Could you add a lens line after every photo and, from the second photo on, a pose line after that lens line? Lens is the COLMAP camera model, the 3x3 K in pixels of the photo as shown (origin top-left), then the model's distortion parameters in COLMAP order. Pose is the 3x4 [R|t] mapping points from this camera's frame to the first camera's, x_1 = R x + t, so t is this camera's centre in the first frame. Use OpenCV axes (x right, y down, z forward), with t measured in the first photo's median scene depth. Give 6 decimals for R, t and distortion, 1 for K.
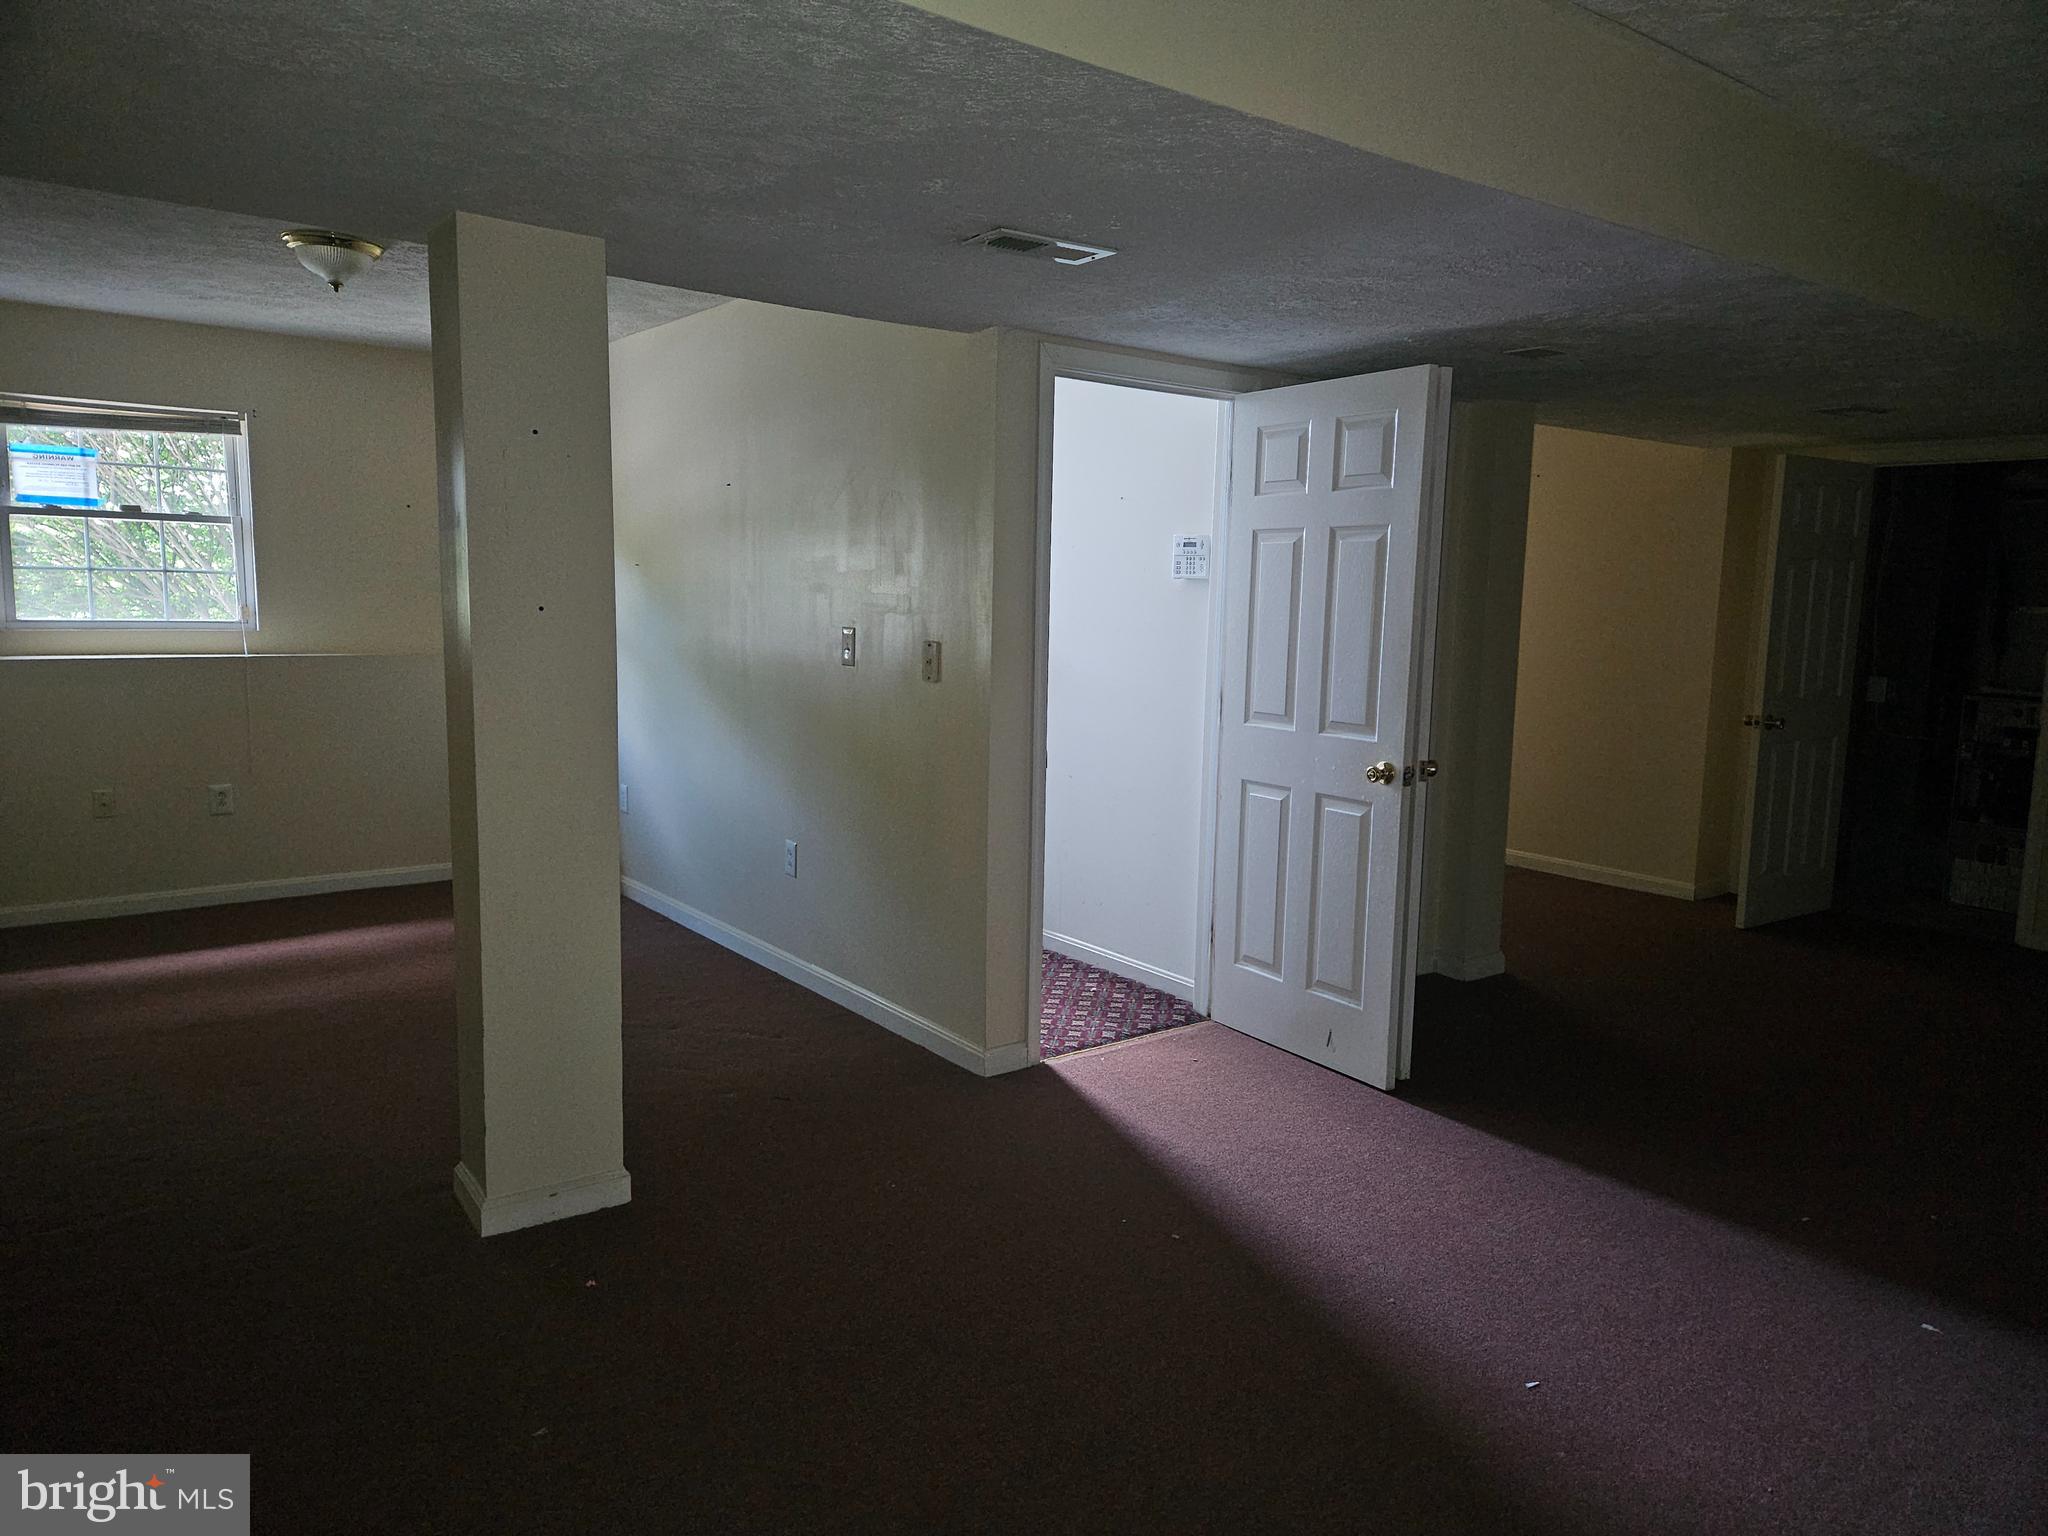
lens RADIAL K [[1362.3, 0, 1031.8], [0, 1362.3, 769.9], [0, 0, 1]] dist [0.067675, -0.044806]
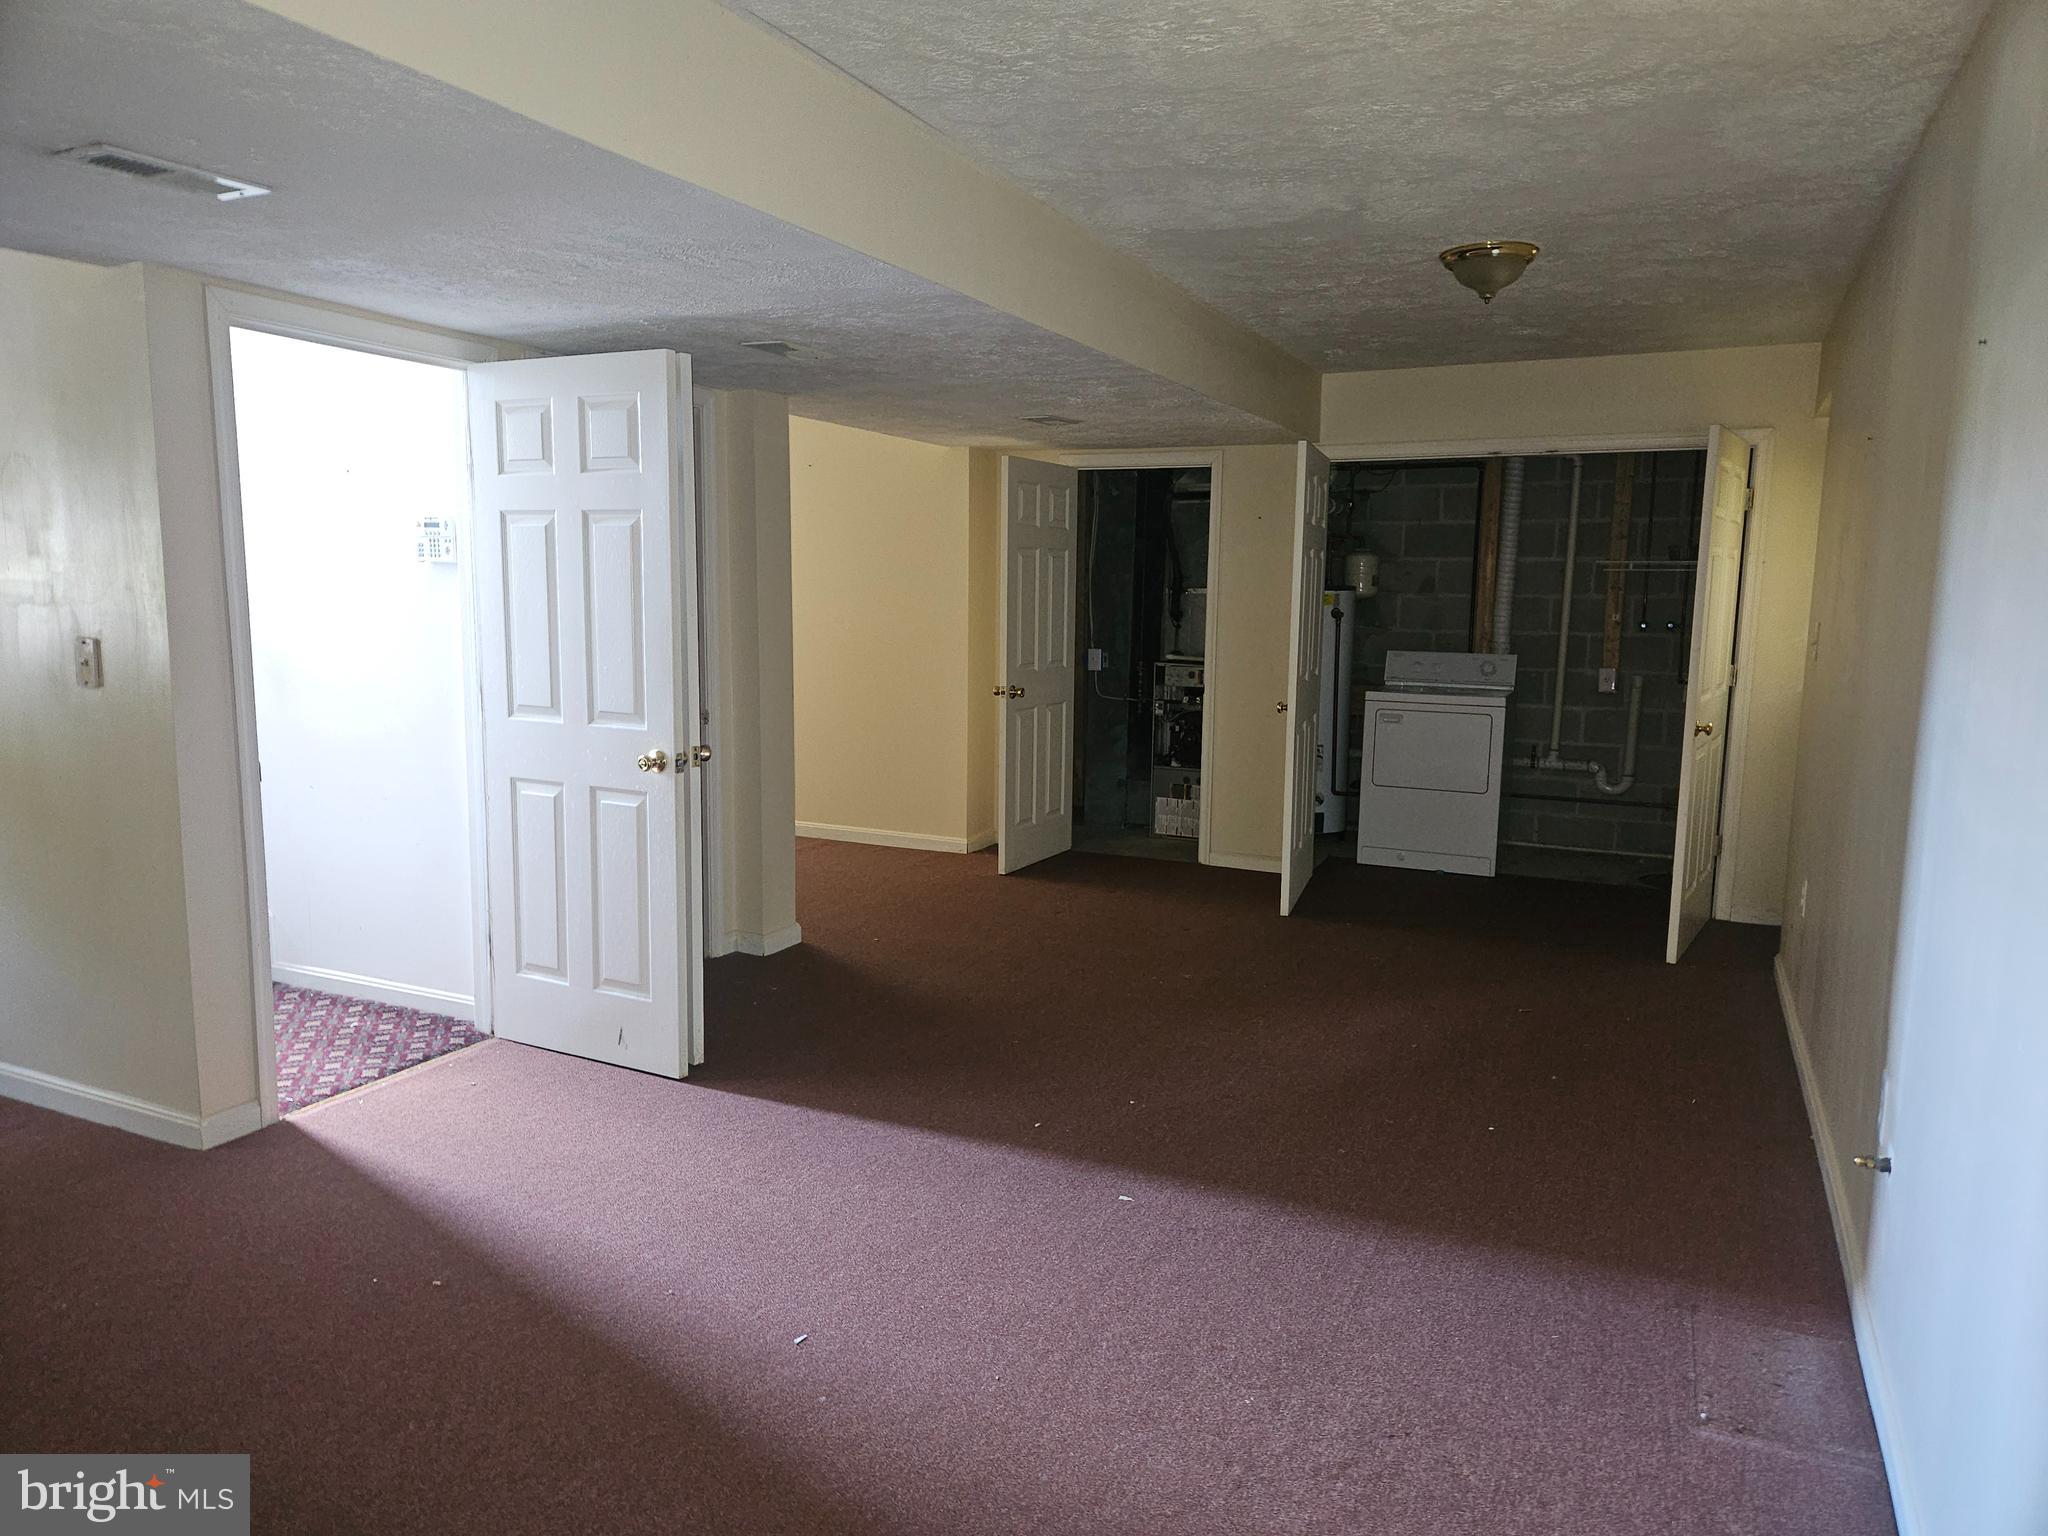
lens RADIAL K [[1362.3, 0, 1027.9], [0, 1362.3, 766.2], [0, 0, 1]] dist [0.067675, -0.044806]
pose [[0.887737, -0.070177, 0.454971, 0.041535], [0.065695, 0.997509, 0.025678, -0.001638], [-0.455640, 0.007094, 0.890136, -0.003947]]
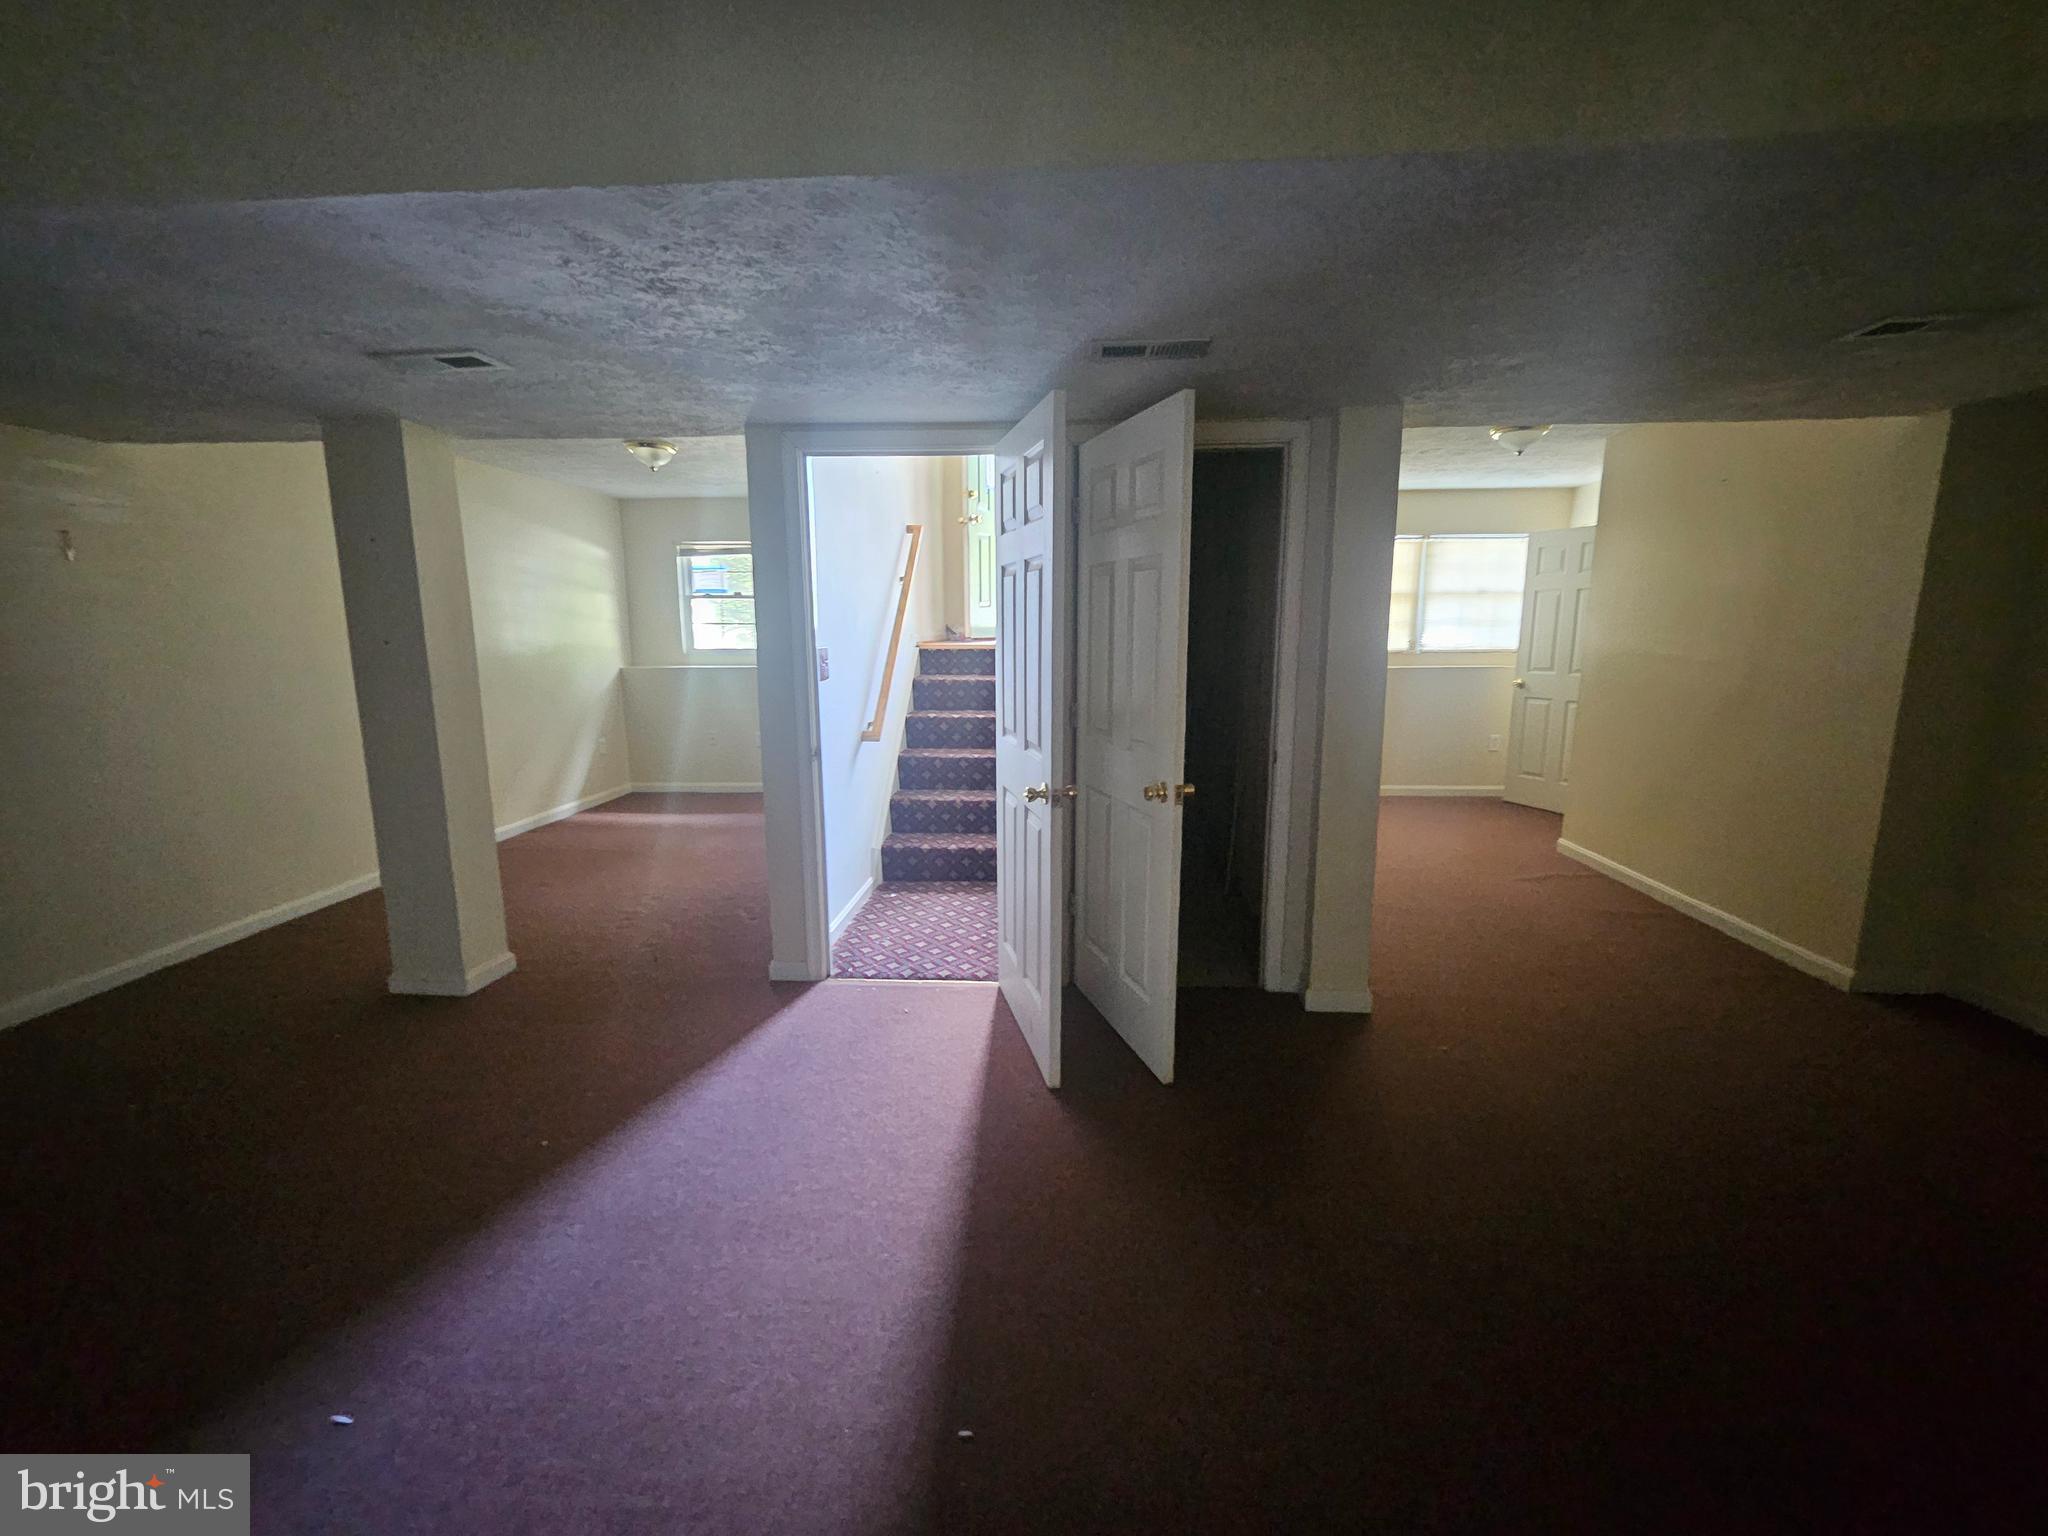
lens RADIAL K [[811.8, 0, 1022.6], [0, 811.8, 762.5], [0, 0, 1]] dist [-0.003833, -0.000860]
pose [[0.757615, 0.088184, -0.646718, 0.623943], [-0.059712, 0.996040, 0.065865, -0.059824], [0.649965, -0.011284, 0.759880, 0.505148]]
